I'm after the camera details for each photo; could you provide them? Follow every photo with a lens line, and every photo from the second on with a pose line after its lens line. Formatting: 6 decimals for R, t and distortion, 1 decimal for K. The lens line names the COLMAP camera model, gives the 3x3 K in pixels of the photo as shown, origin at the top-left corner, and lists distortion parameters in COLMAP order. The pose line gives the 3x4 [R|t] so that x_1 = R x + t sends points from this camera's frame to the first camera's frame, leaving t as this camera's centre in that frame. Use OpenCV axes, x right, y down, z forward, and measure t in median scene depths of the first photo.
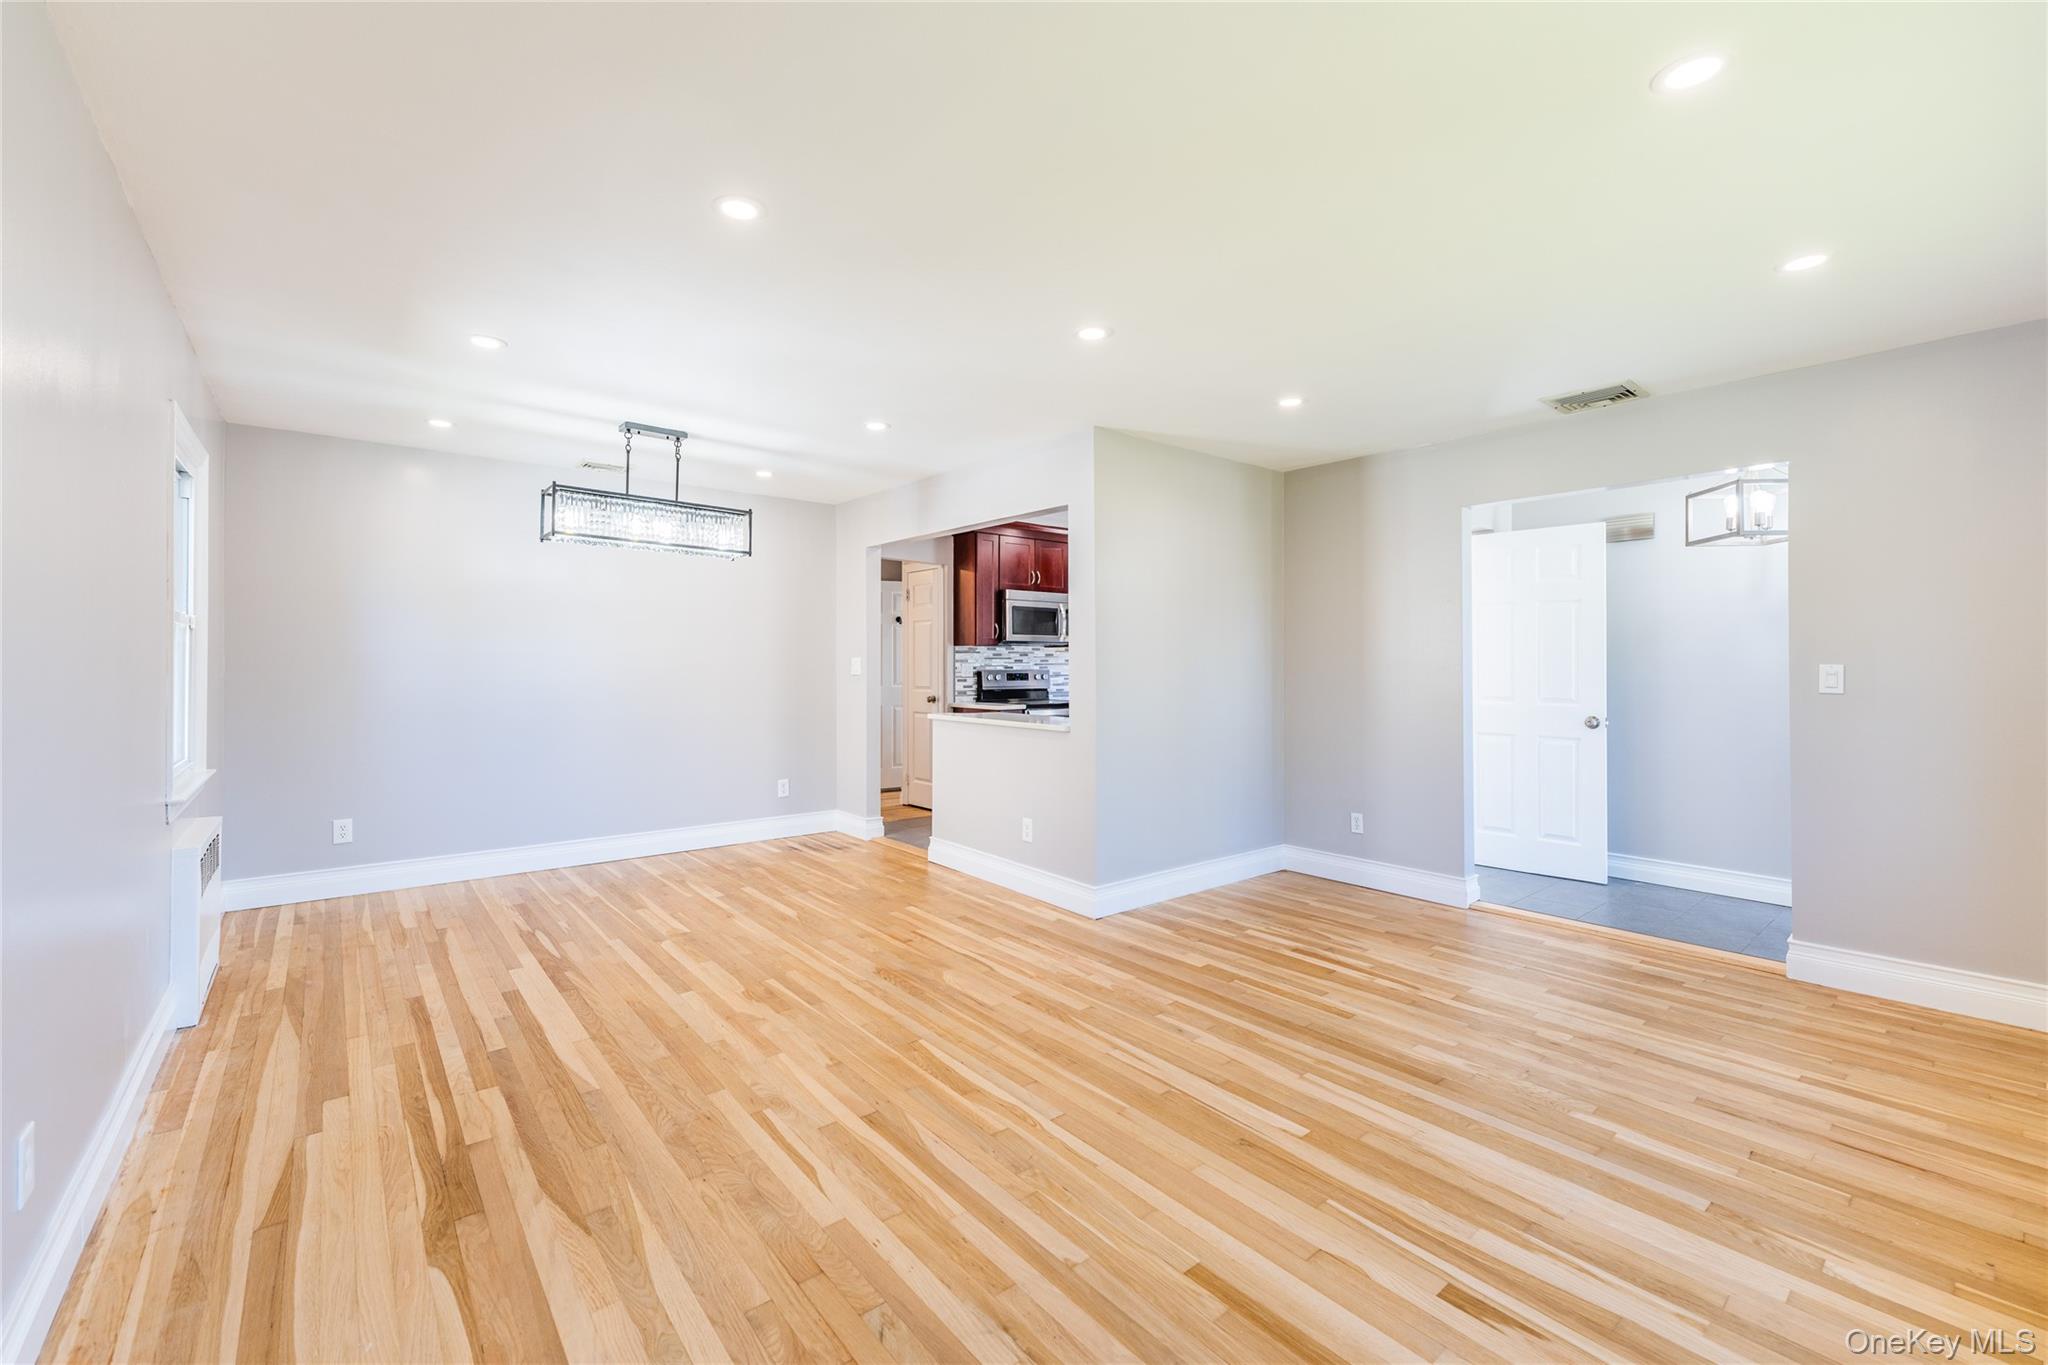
lens RADIAL K [[837.9, 0, 1015.2], [0, 837.9, 663.9], [0, 0, 1]] dist [0.001586, -0.000119]
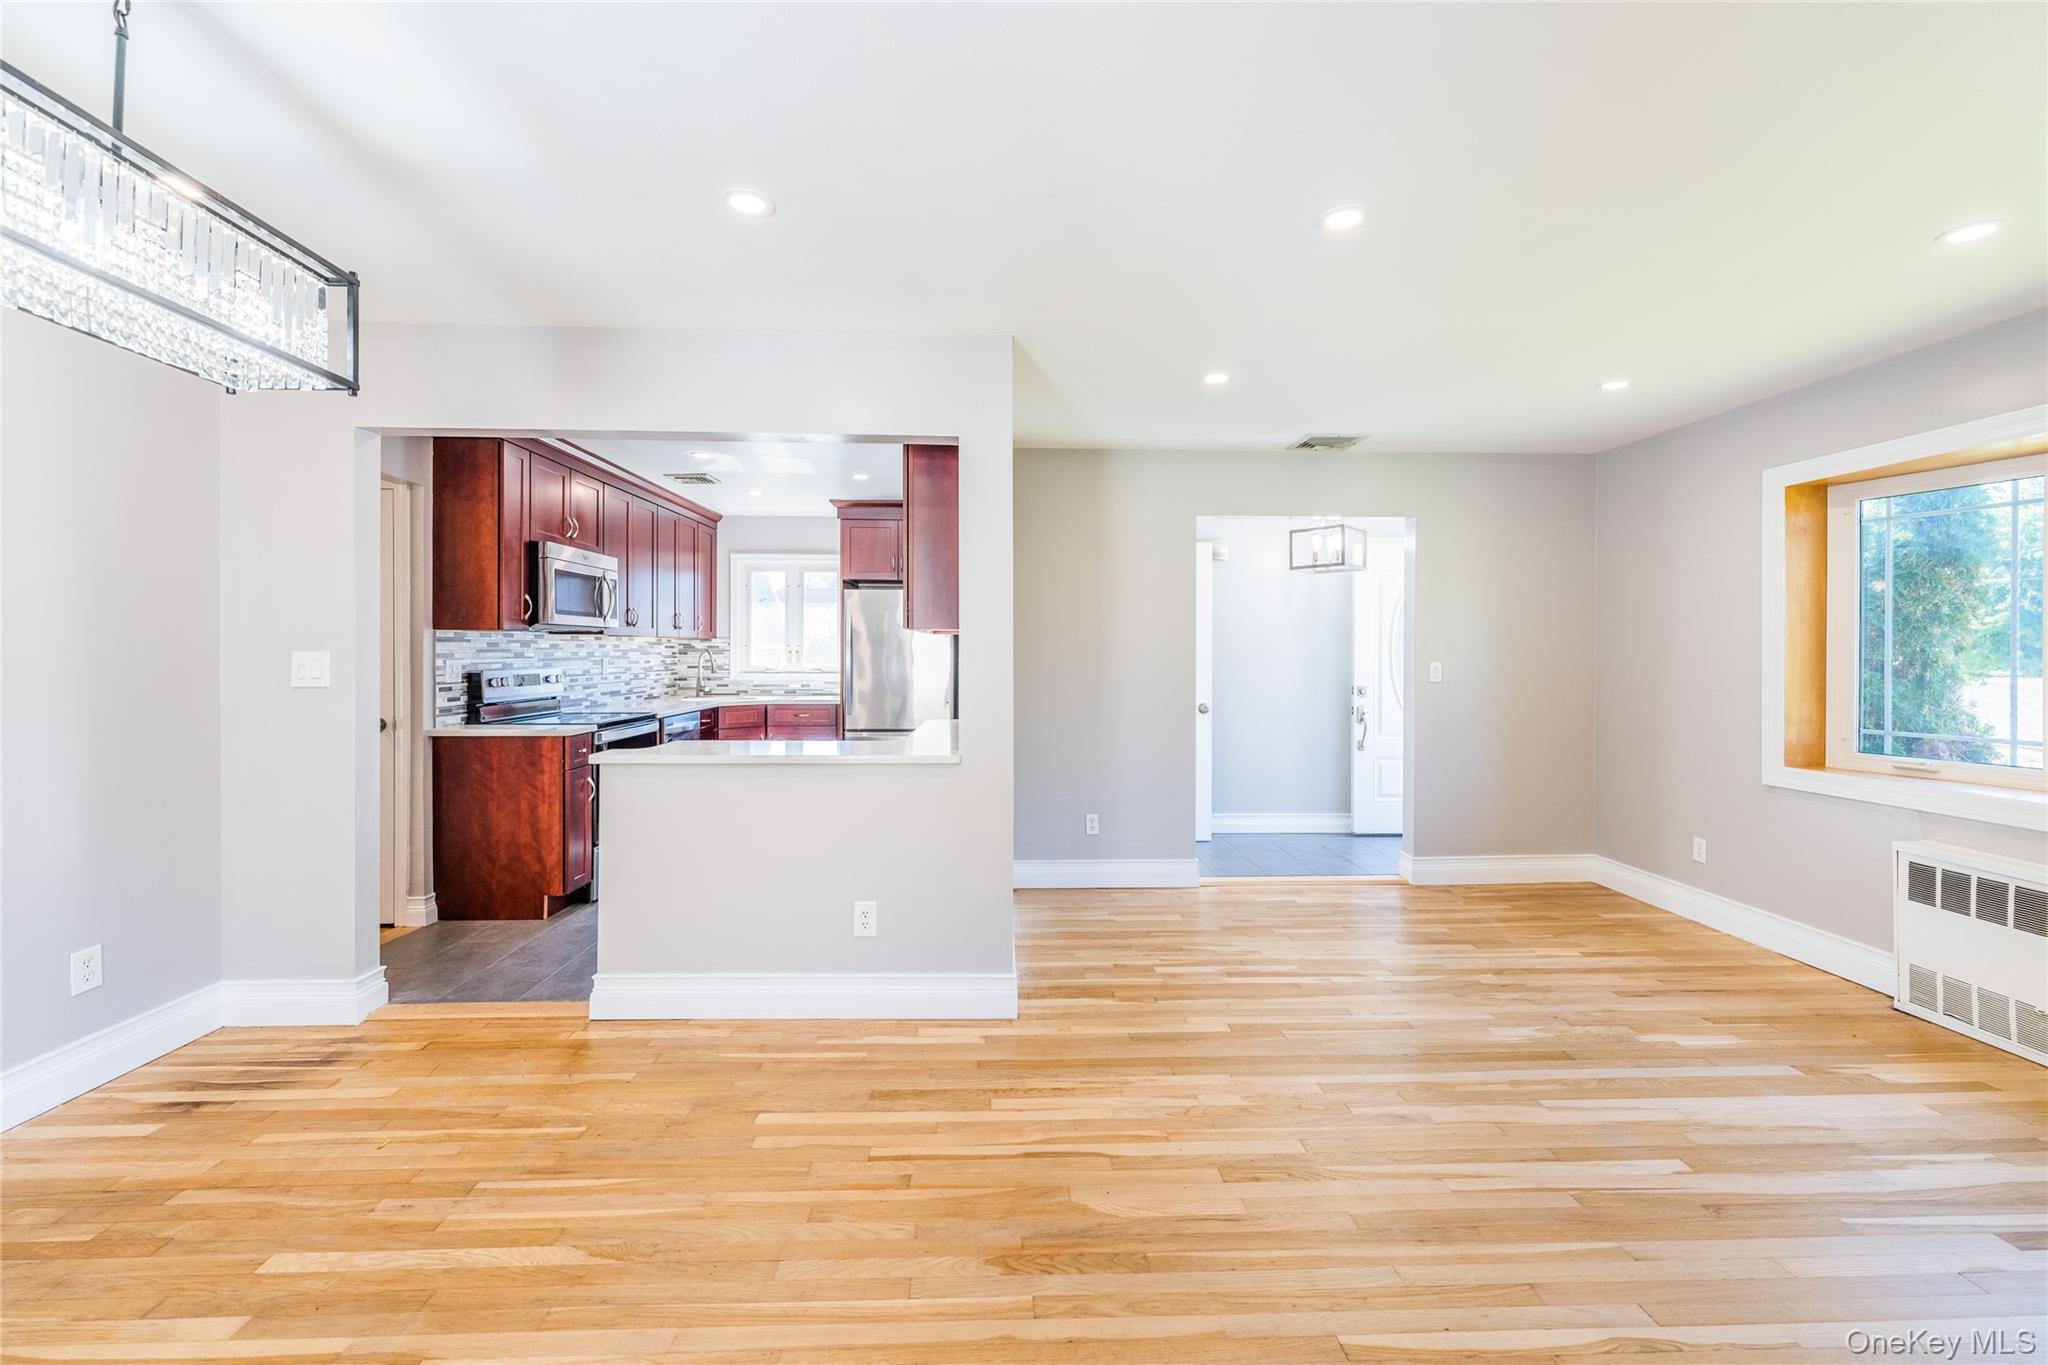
lens RADIAL K [[820.9, 0, 1030.2], [0, 820.9, 652.3], [0, 0, 1]] dist [0.001842, 0.000182]
pose [[0.602087, 0.000930, 0.798430, -0.525308], [-0.002692, 0.999996, 0.000865, -0.014300], [-0.798426, -0.002670, 0.602087, 0.636676]]
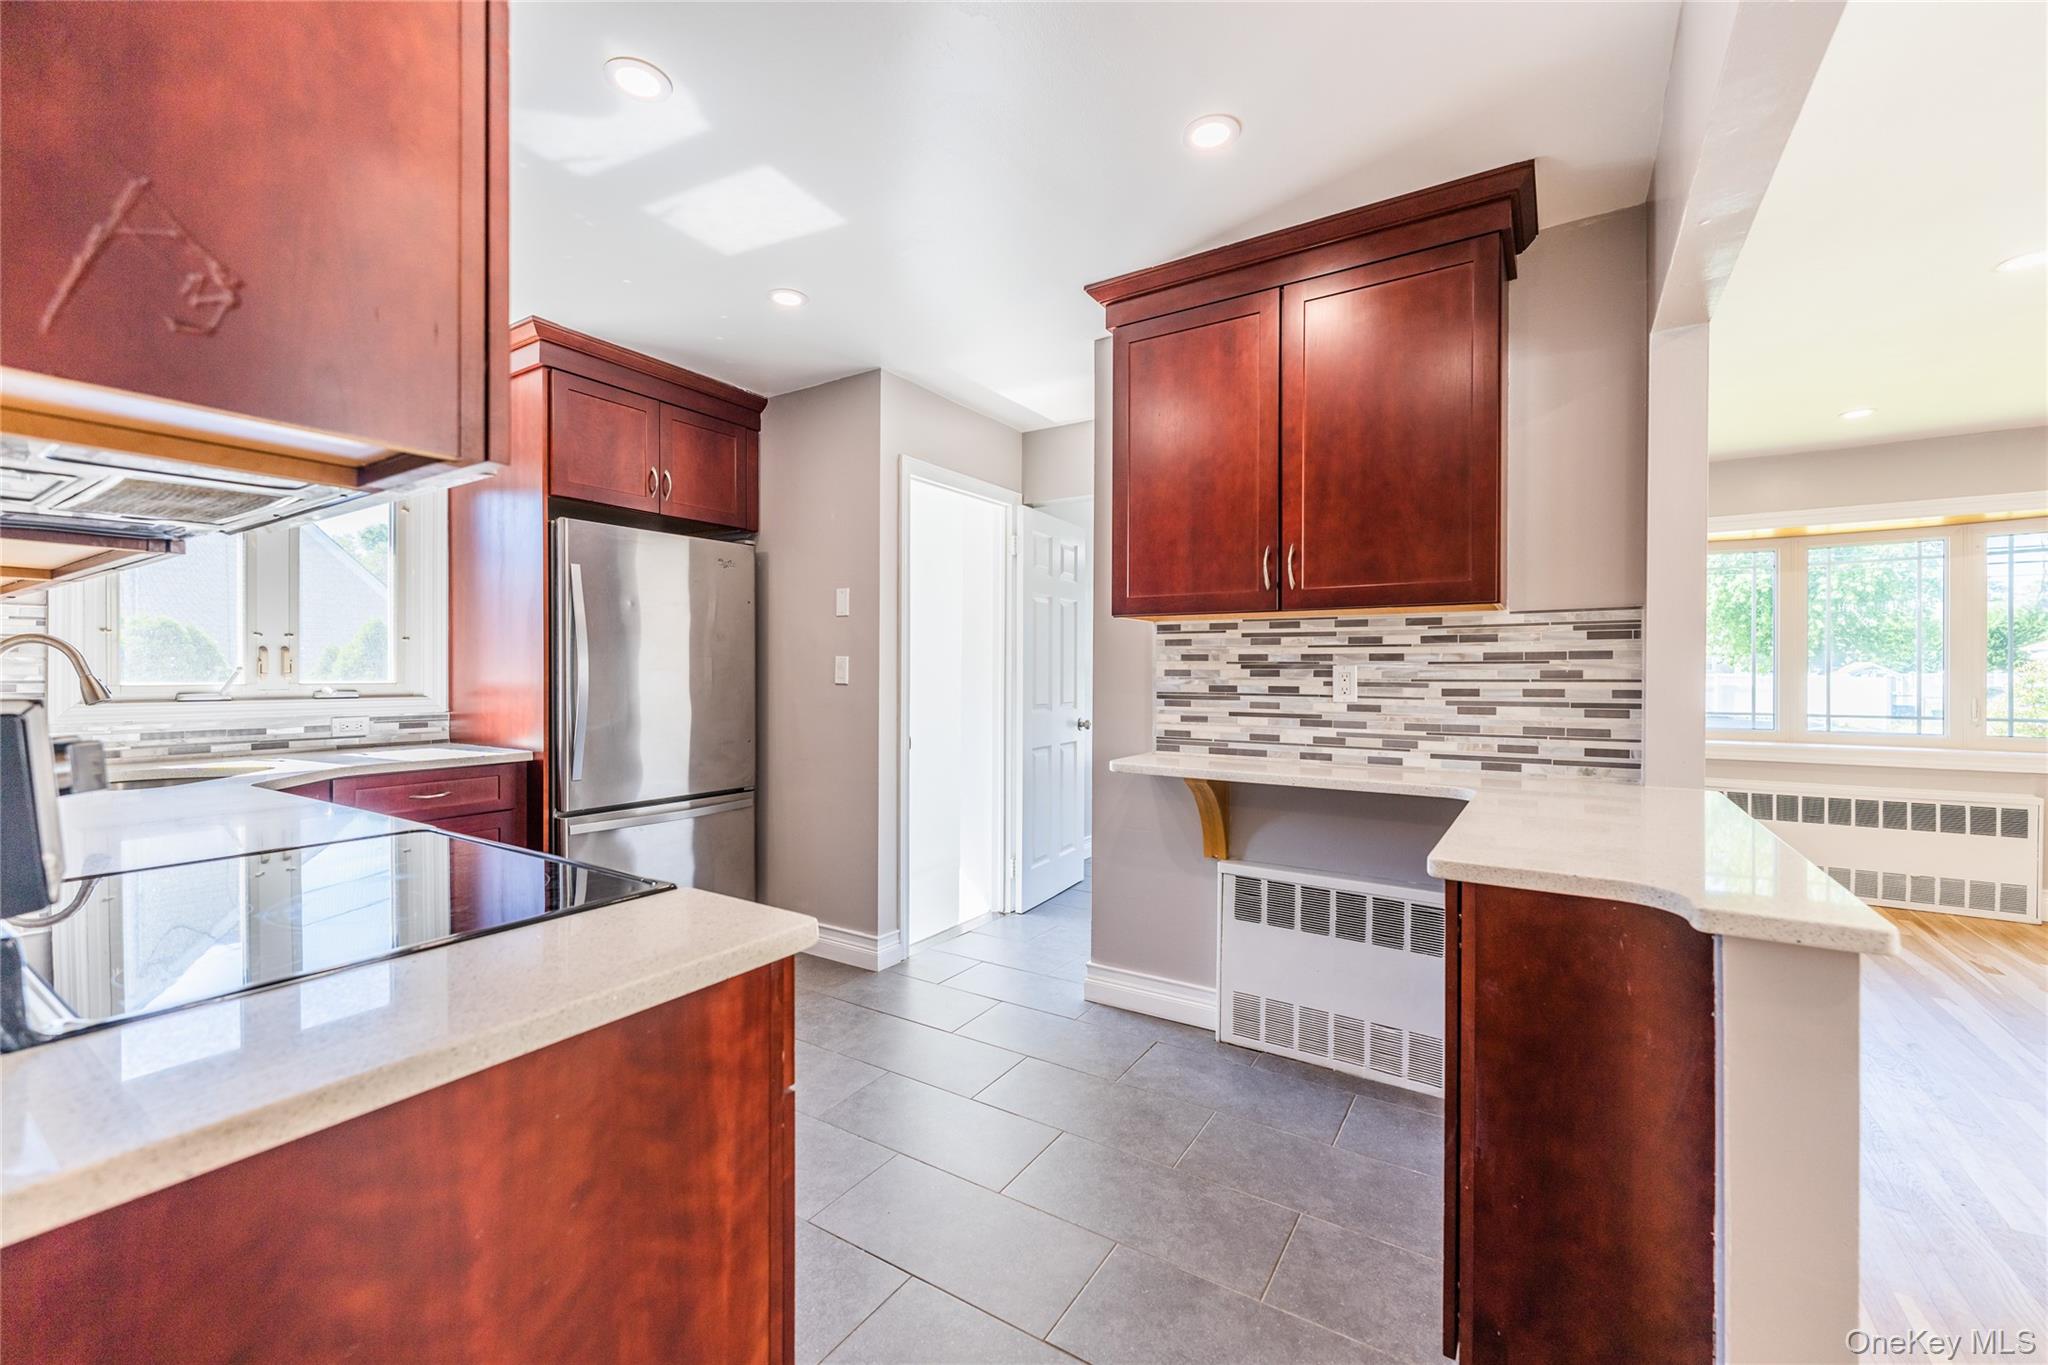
lens RADIAL K [[822.3, 0, 1018.3], [0, 822.3, 676.2], [0, 0, 1]] dist [-0.000175, -0.000090]
pose [[-0.303941, -0.005965, 0.952672, -0.305686], [-0.002363, 0.999982, 0.005507, 0.008333], [-0.952688, -0.000578, -0.303950, 1.784871]]
